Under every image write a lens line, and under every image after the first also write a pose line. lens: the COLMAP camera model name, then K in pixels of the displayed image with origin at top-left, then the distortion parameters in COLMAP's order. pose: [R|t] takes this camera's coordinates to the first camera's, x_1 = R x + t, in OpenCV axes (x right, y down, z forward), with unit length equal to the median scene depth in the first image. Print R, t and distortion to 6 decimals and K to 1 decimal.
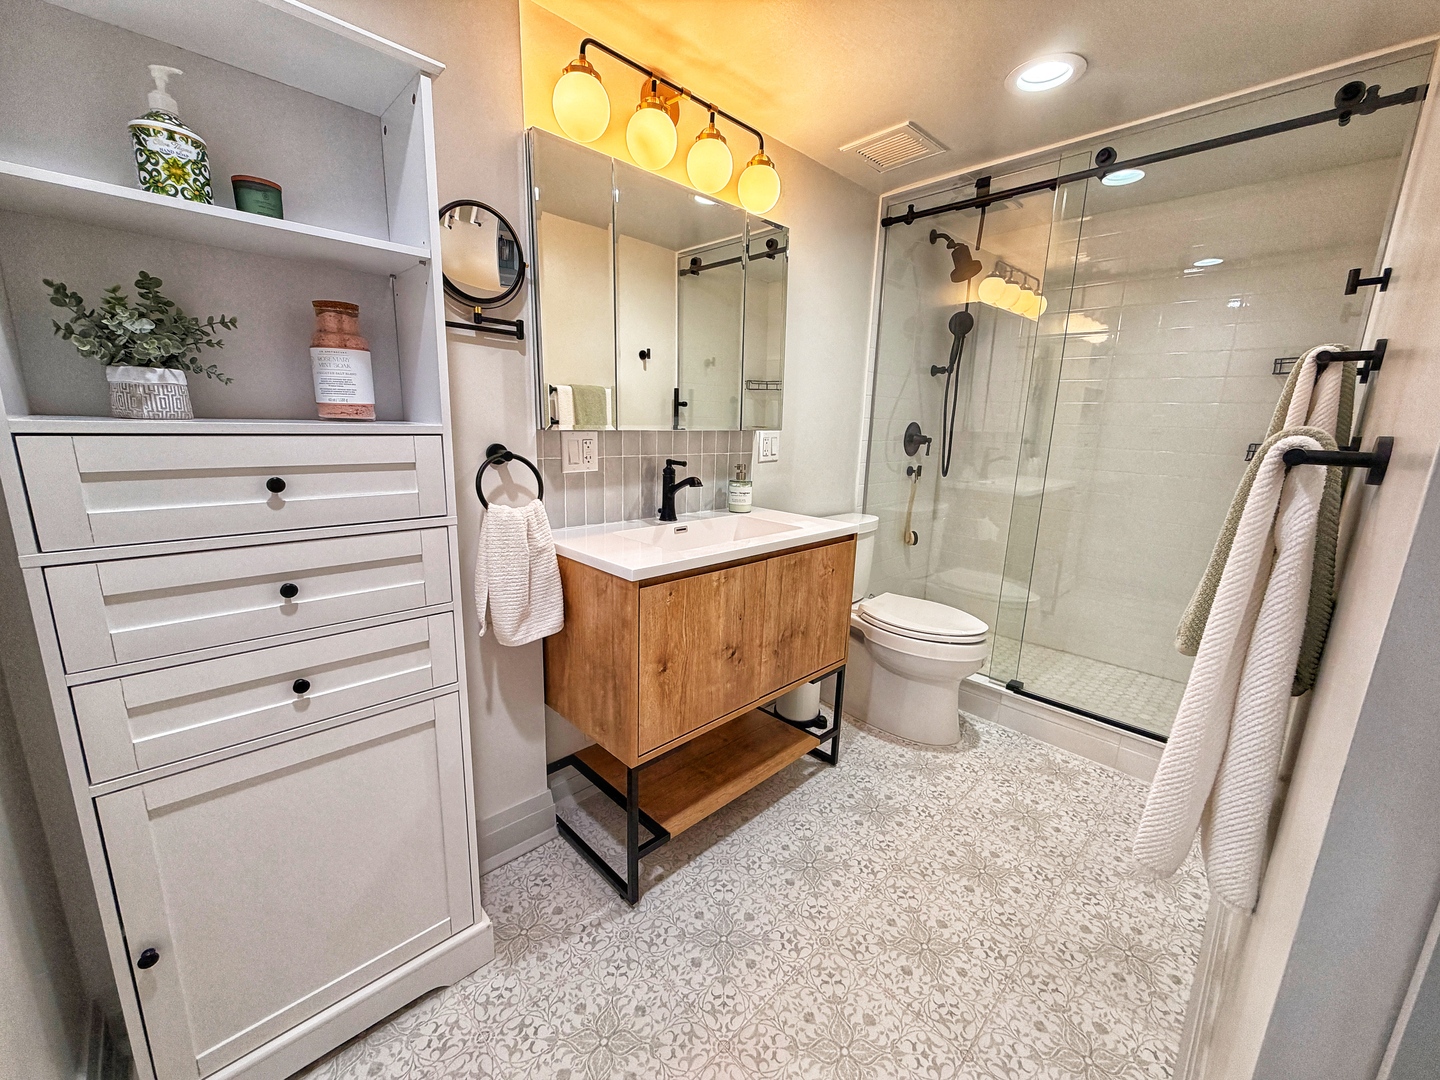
lens RADIAL K [[573.4, 0, 714.9], [0, 573.4, 541.7], [0, 0, 1]] dist [-0.000838, 0.000280]
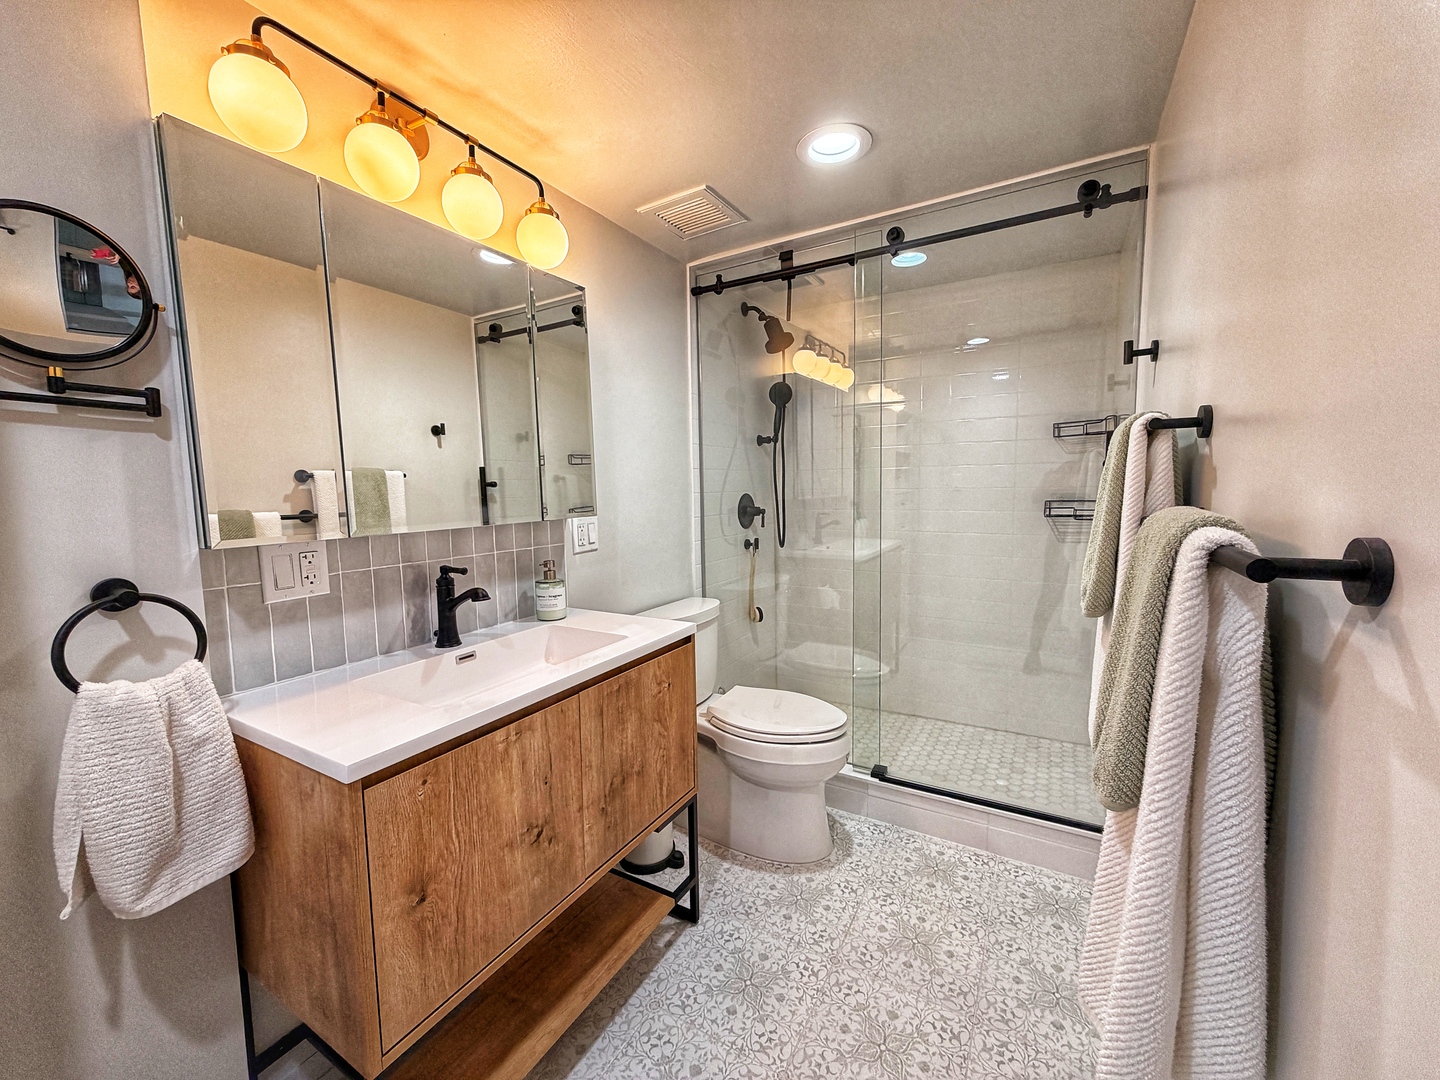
lens RADIAL K [[573.4, 0, 714.9], [0, 573.4, 541.7], [0, 0, 1]] dist [-0.000838, 0.000280]
pose [[0.962570, -0.070445, 0.261717, 0.063580], [0.099839, 0.989889, -0.100756, -0.057761], [-0.251973, 0.123115, 0.959871, 0.161118]]
